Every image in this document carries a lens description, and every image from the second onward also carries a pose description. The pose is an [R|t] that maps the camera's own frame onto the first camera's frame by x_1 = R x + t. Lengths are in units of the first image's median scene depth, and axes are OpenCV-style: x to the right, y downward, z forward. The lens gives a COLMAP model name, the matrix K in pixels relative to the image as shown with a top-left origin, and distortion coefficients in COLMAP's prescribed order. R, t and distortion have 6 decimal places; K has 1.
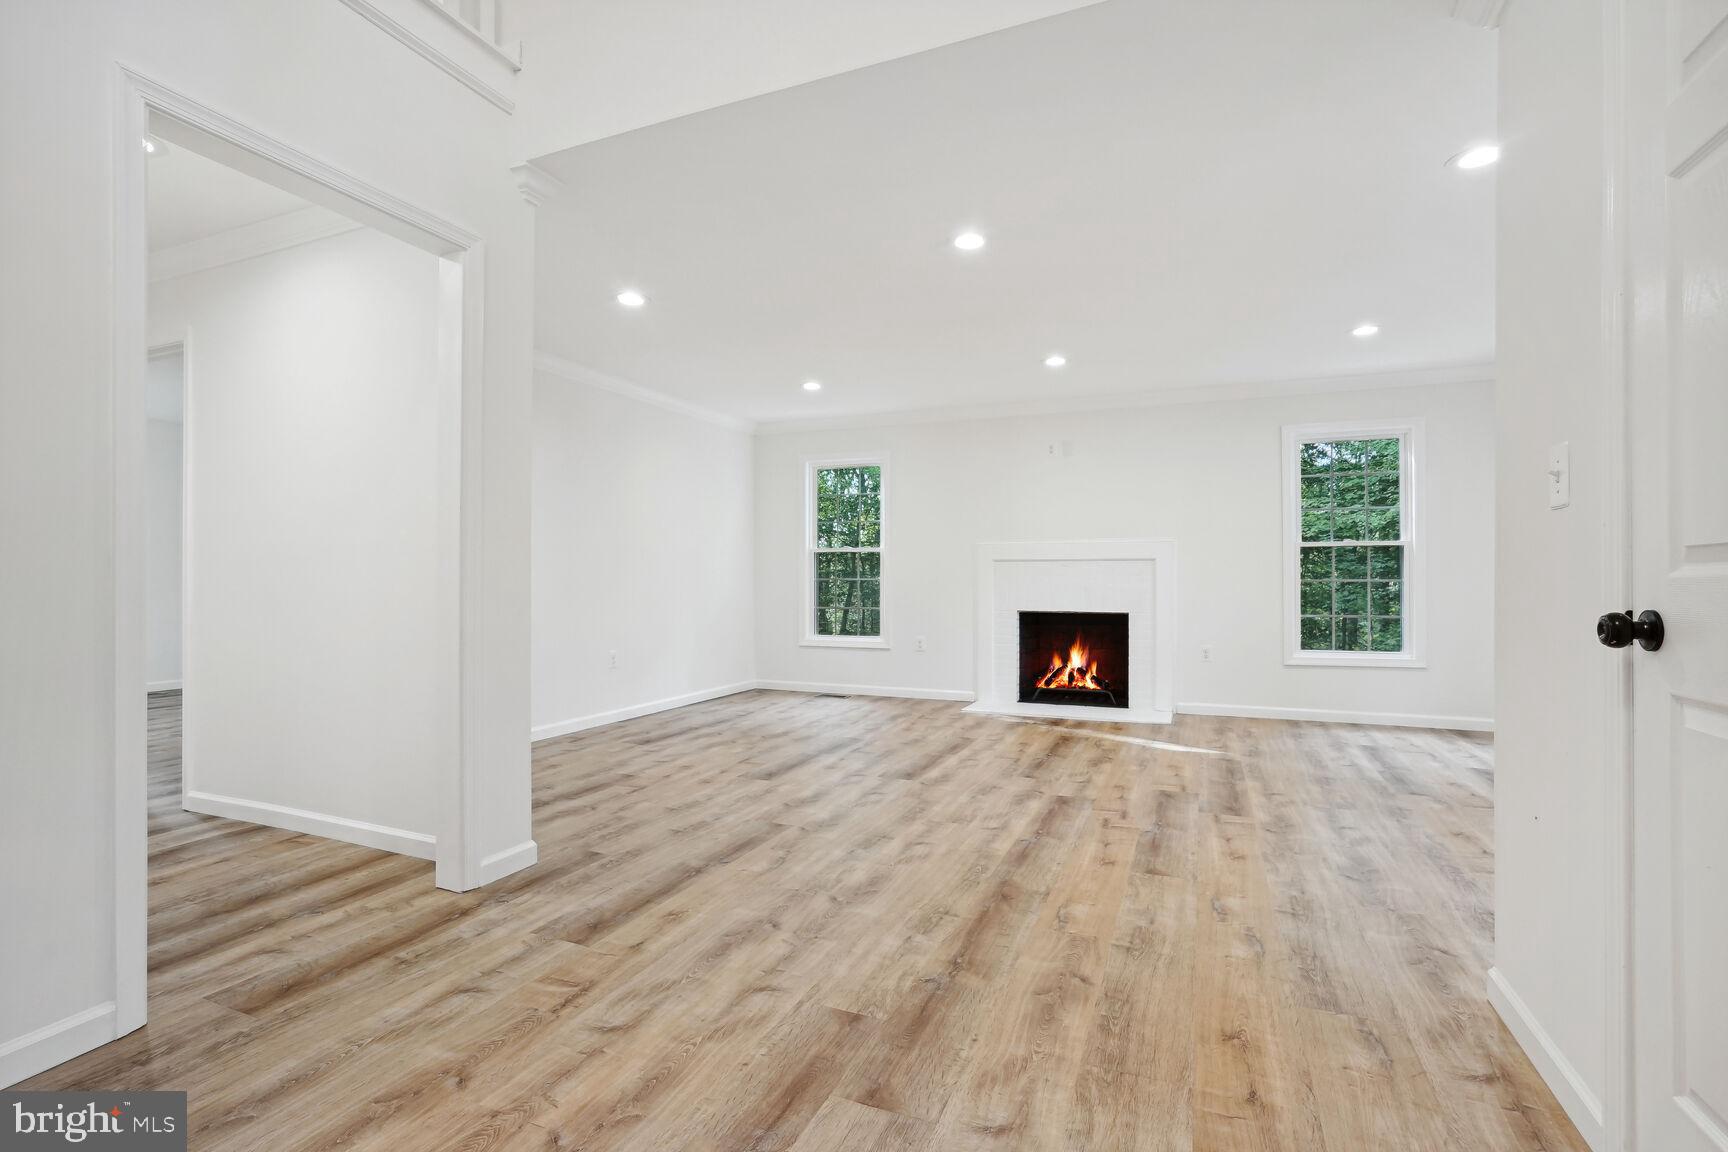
lens RADIAL K [[803.2, 0, 865.7], [0, 803.2, 570.6], [0, 0, 1]] dist [-0.025768, 0.011777]
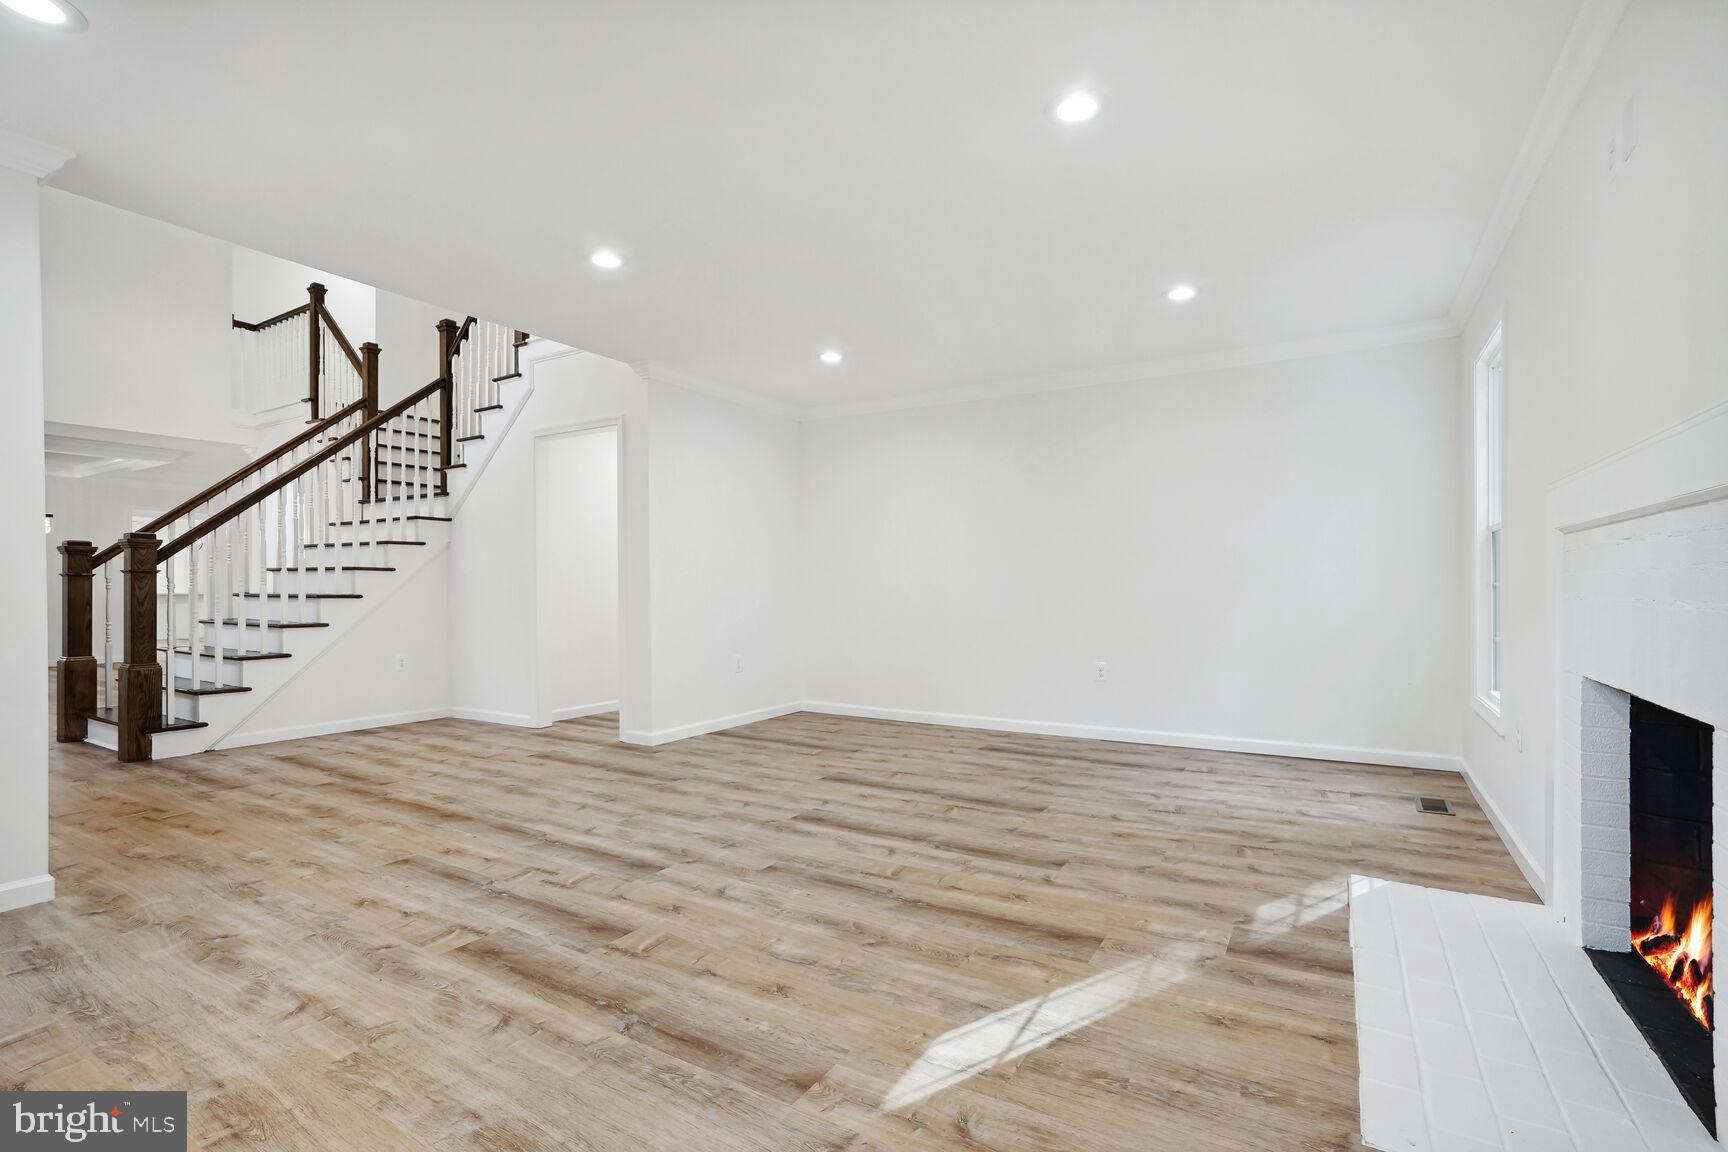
lens RADIAL K [[803.2, 0, 848.9], [0, 803.2, 592.6], [0, 0, 1]] dist [-0.025768, 0.011777]
pose [[-0.161315, 0.002841, -0.986899, 1.173624], [0.013389, 0.999910, 0.000690, 0.026914], [0.986812, -0.013102, -0.161339, 1.583590]]
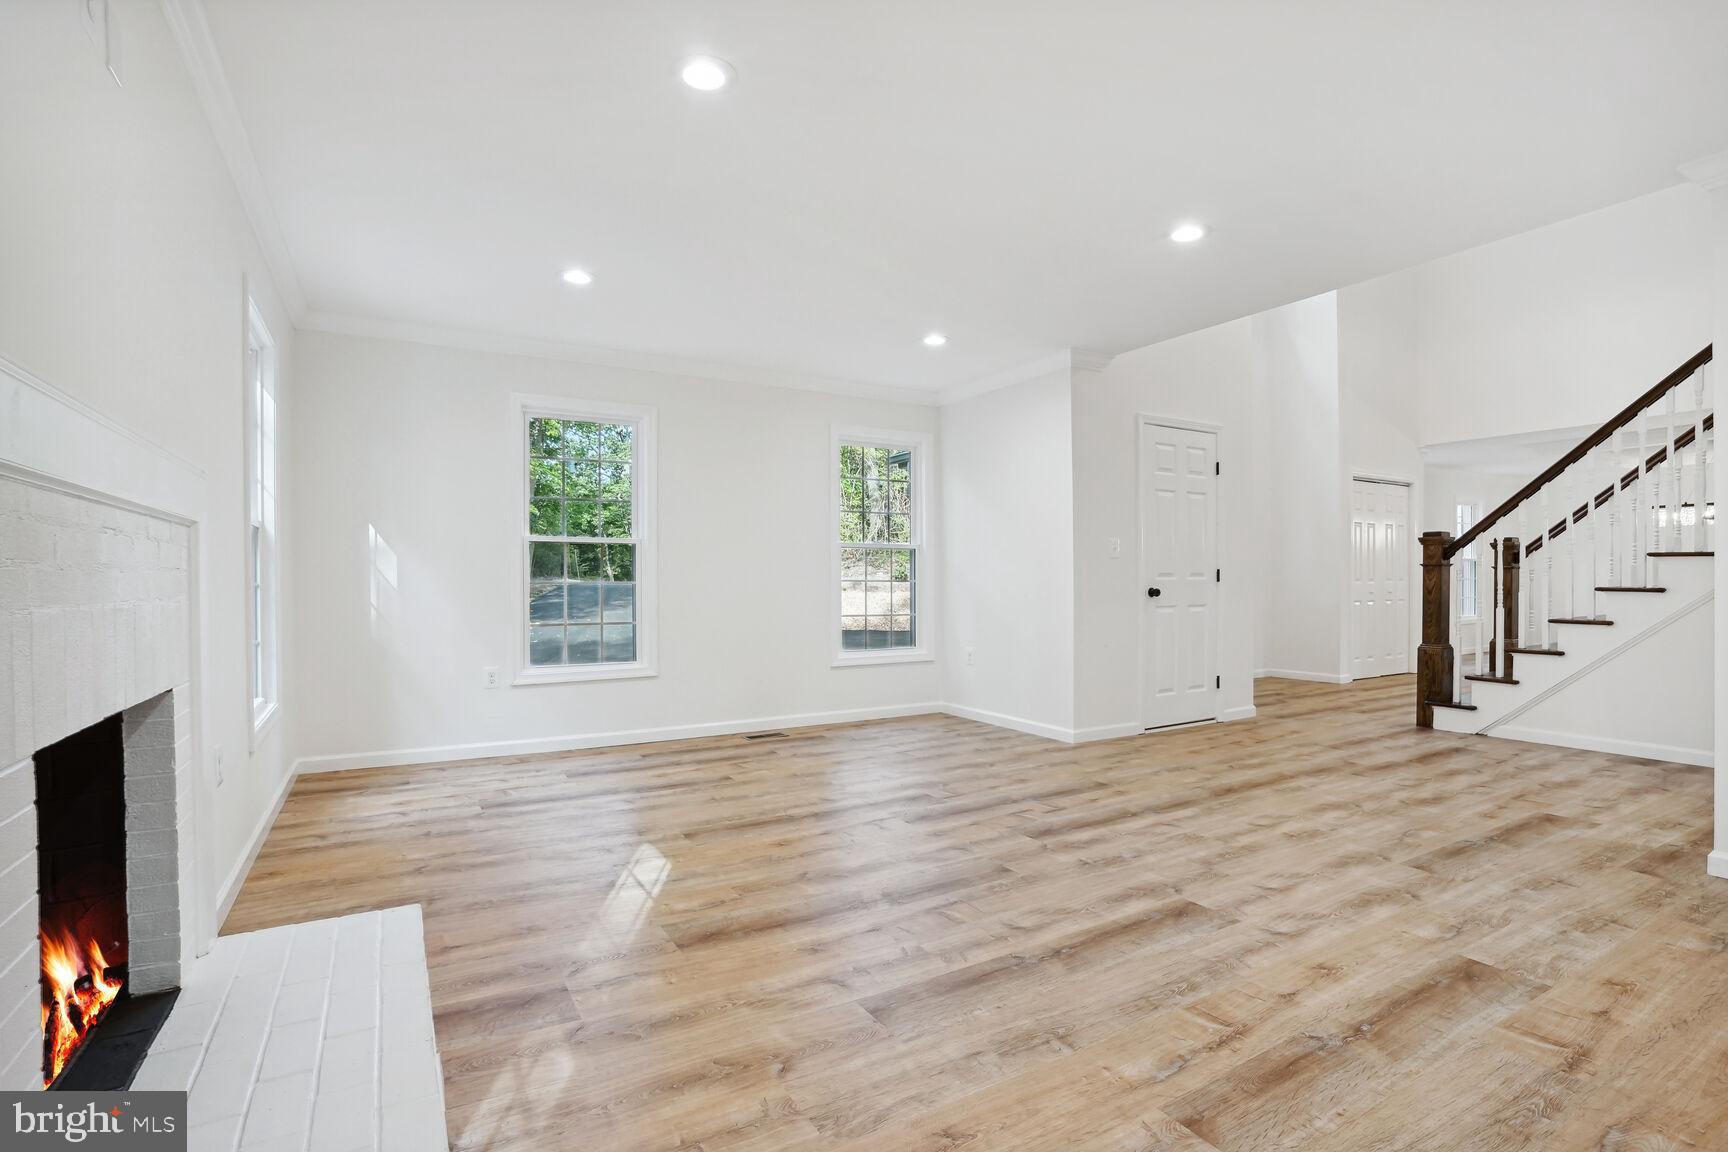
lens RADIAL K [[803.2, 0, 887.6], [0, 803.2, 580.8], [0, 0, 1]] dist [-0.025768, 0.011777]
pose [[-0.812954, 0.003111, 0.582320, -0.151991], [-0.003164, 0.999947, -0.009760, 0.023240], [-0.582320, -0.009777, -0.812901, 2.167887]]
